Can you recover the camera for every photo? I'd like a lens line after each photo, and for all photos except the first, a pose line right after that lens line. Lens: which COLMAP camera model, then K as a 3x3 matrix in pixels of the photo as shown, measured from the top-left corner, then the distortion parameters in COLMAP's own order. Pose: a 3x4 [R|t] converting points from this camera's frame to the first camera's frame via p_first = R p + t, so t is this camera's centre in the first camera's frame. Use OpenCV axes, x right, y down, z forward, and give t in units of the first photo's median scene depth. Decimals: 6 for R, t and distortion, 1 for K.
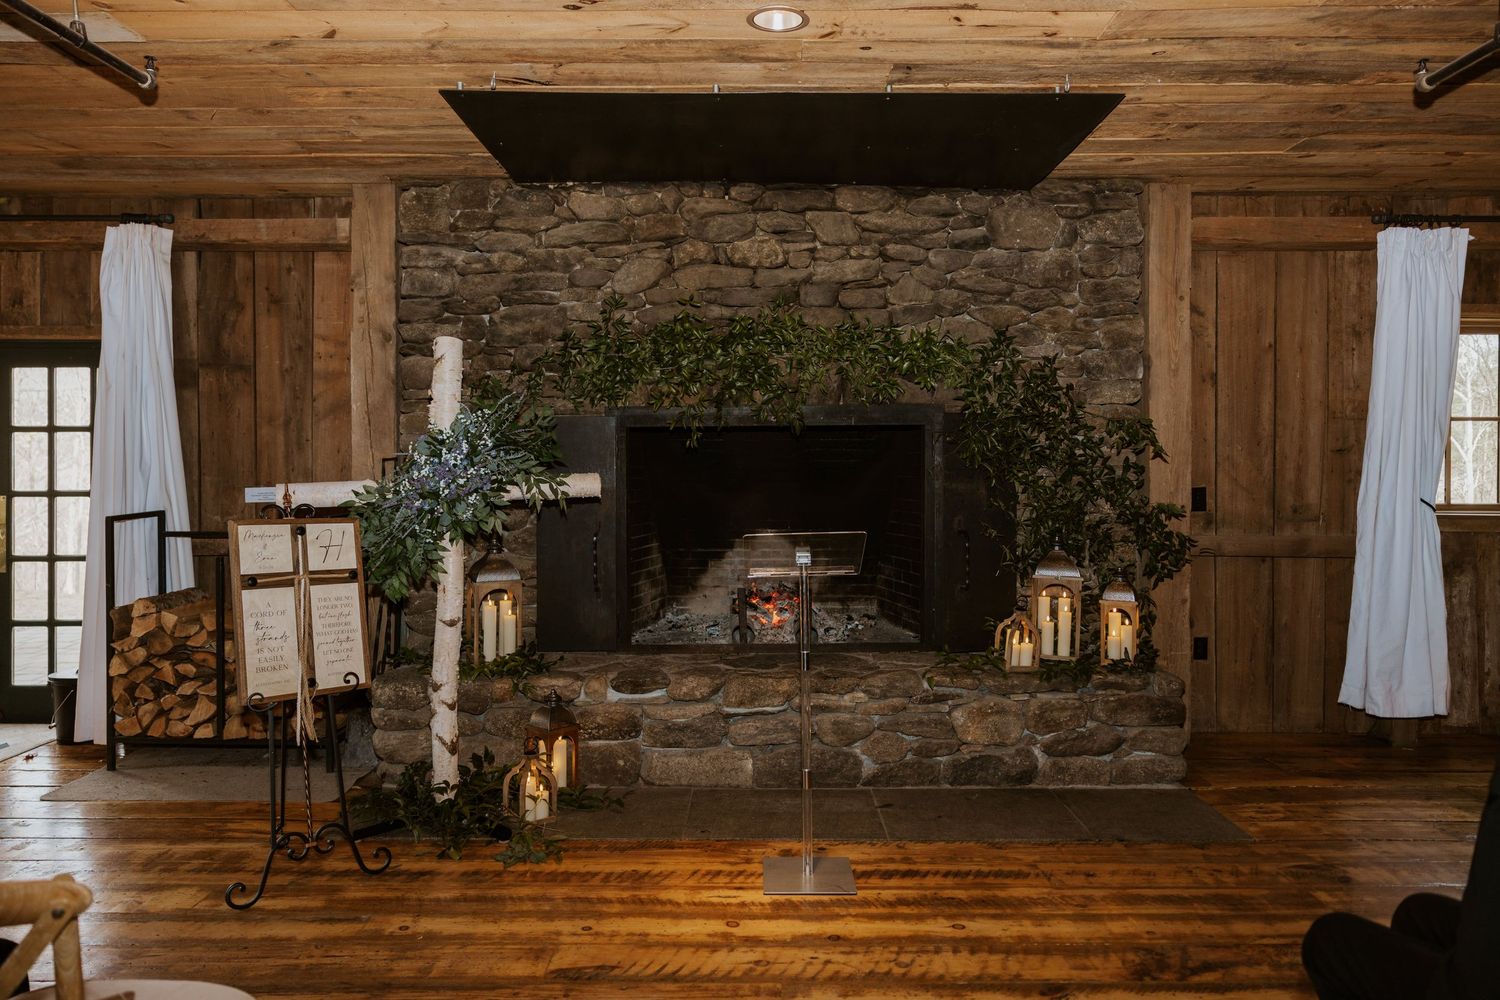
lens RADIAL K [[1053.2, 0, 750.0], [0, 1053.2, 500.0], [0, 0, 1]] dist [0.037856, -0.000802]
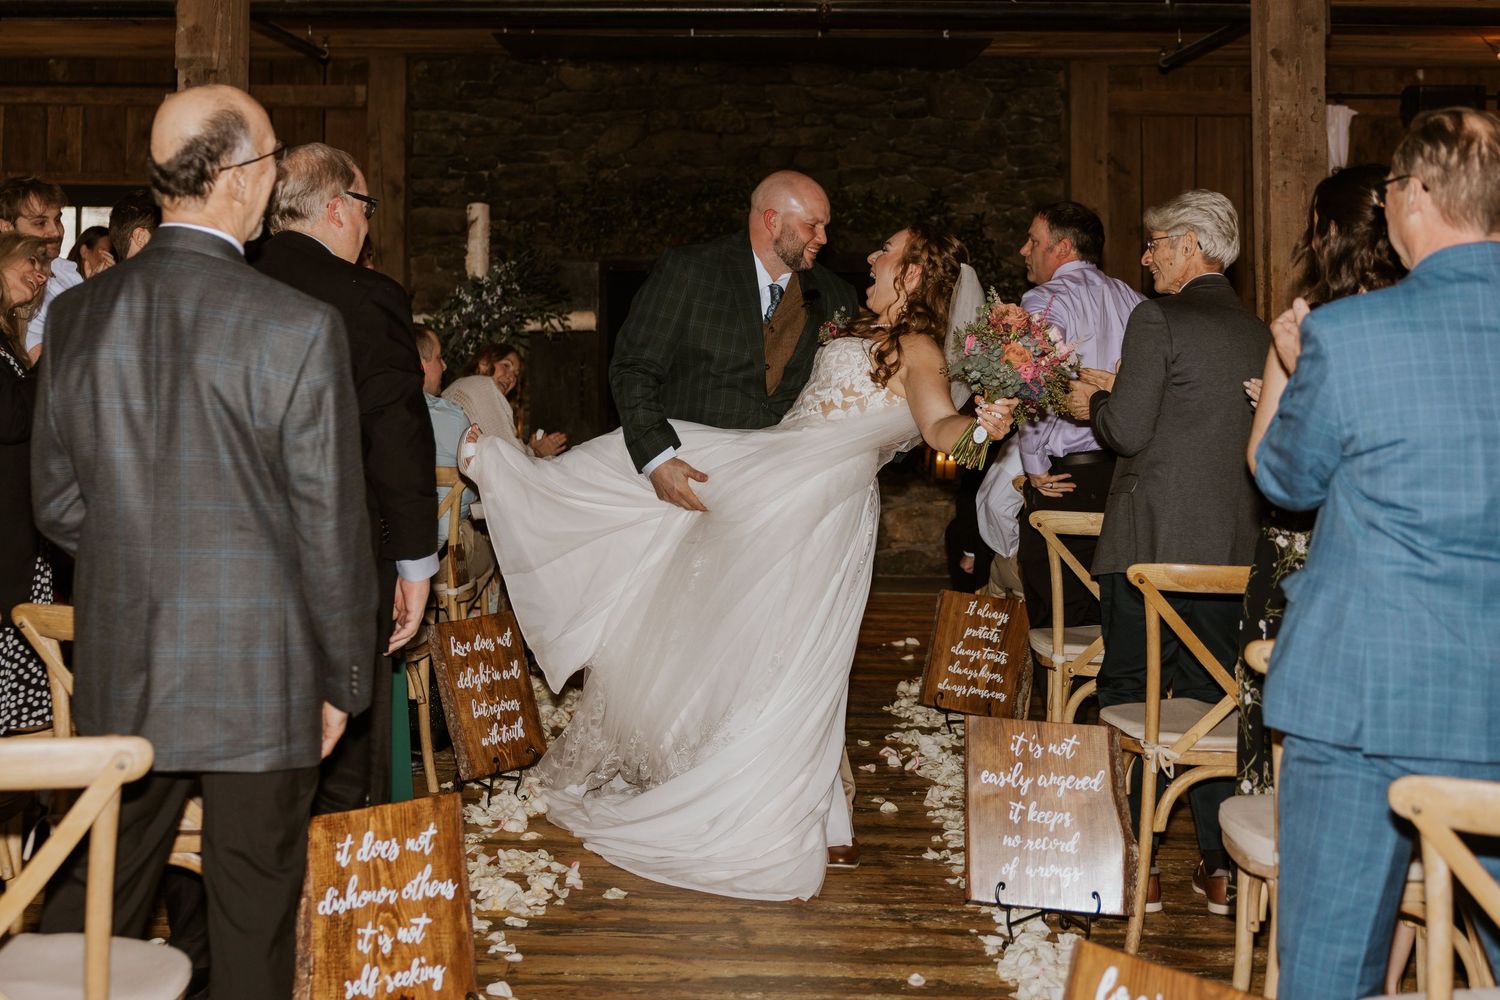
lens RADIAL K [[2277.5, 0, 752.9], [0, 2277.5, 465.9], [0, 0, 1]] dist [-0.000444, 0.009818]
pose [[0.999846, 0.006075, 0.016434, 0.001240], [-0.006660, 0.999336, 0.035815, 0.052422], [-0.016206, -0.035918, 0.999223, -1.492936]]
